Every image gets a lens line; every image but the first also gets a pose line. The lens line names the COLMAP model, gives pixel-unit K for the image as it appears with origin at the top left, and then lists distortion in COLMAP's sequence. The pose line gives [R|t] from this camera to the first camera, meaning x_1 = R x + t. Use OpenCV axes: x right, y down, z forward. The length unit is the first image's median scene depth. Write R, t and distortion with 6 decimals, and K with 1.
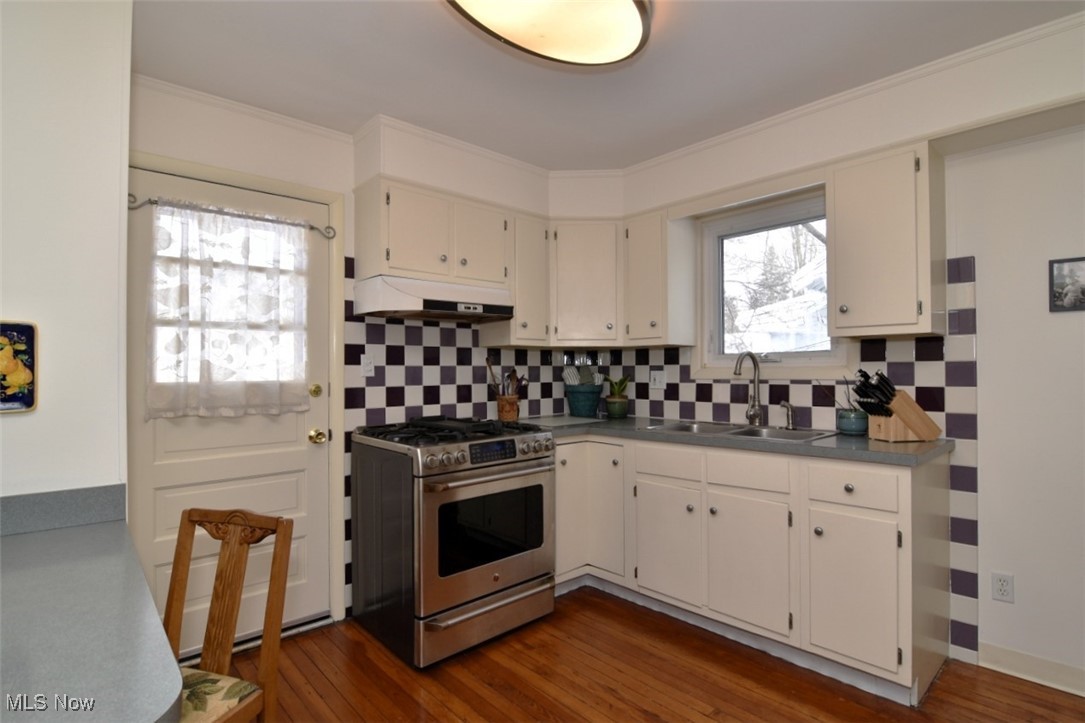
lens RADIAL K [[544.0, 0, 543.0], [0, 544.0, 363.0], [0, 0, 1]] dist [-0.002174, -0.010257]
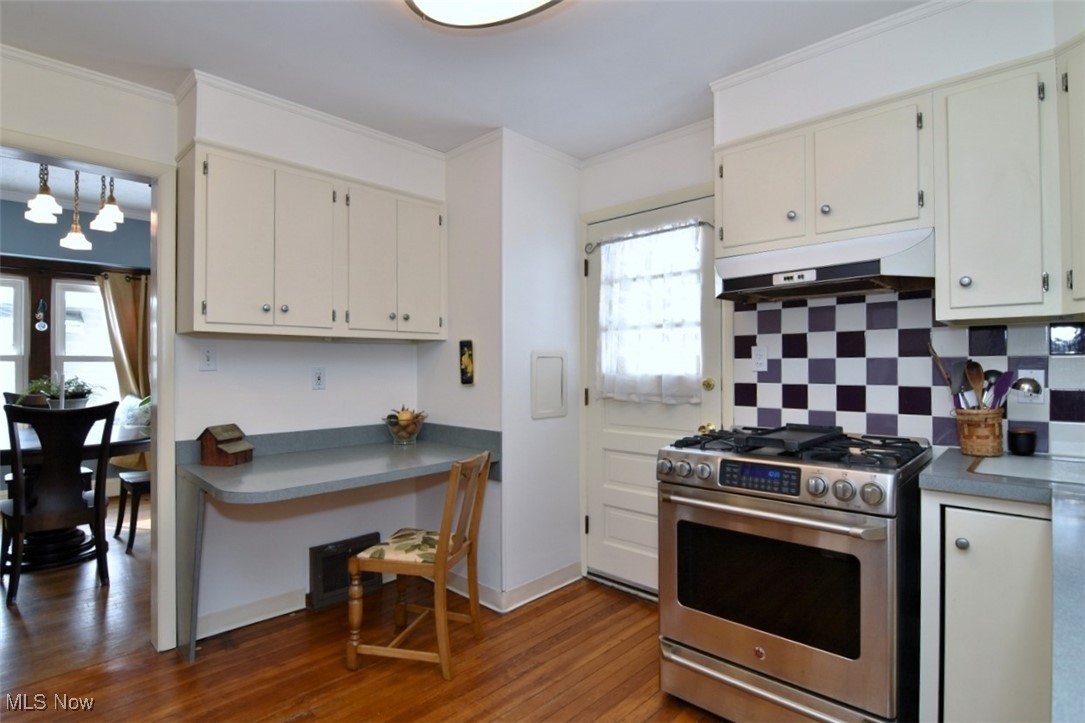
lens RADIAL K [[555.1, 0, 542.5], [0, 555.1, 361.5], [0, 0, 1]] dist [-0.014641, -0.001724]
pose [[0.060936, -0.005650, -0.998126, 0.555584], [0.013569, 0.999896, -0.004832, 0.008835], [0.998049, -0.013250, 0.061006, 0.600904]]
